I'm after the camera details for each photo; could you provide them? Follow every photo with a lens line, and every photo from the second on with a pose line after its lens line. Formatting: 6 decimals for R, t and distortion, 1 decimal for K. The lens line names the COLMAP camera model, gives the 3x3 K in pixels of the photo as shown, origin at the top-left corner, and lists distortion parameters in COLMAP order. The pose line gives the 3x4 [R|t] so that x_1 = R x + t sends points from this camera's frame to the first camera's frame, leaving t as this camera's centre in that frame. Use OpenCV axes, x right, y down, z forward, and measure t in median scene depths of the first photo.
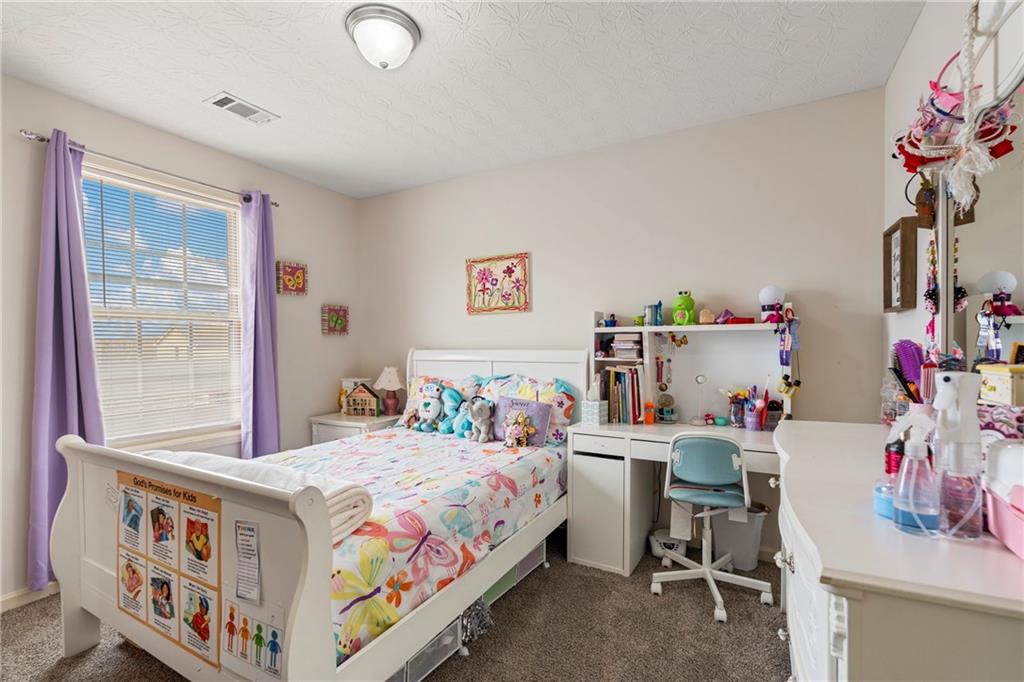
lens RADIAL K [[452.5, 0, 516.7], [0, 452.5, 343.1], [0, 0, 1]] dist [-0.010647, -0.001205]
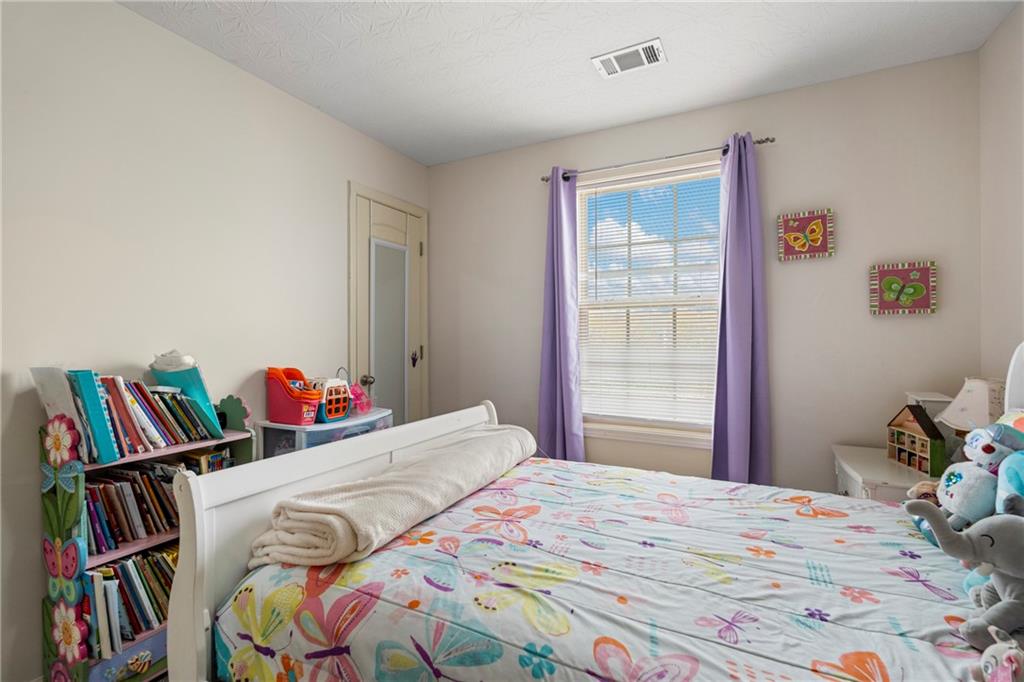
lens RADIAL K [[452.5, 0, 511.6], [0, 452.5, 339.2], [0, 0, 1]] dist [-0.010647, -0.001205]
pose [[0.018076, 0.002752, -0.999833, 0.261555], [0.007130, 0.999970, 0.002881, 0.012833], [0.999811, -0.007180, 0.018056, 0.810994]]
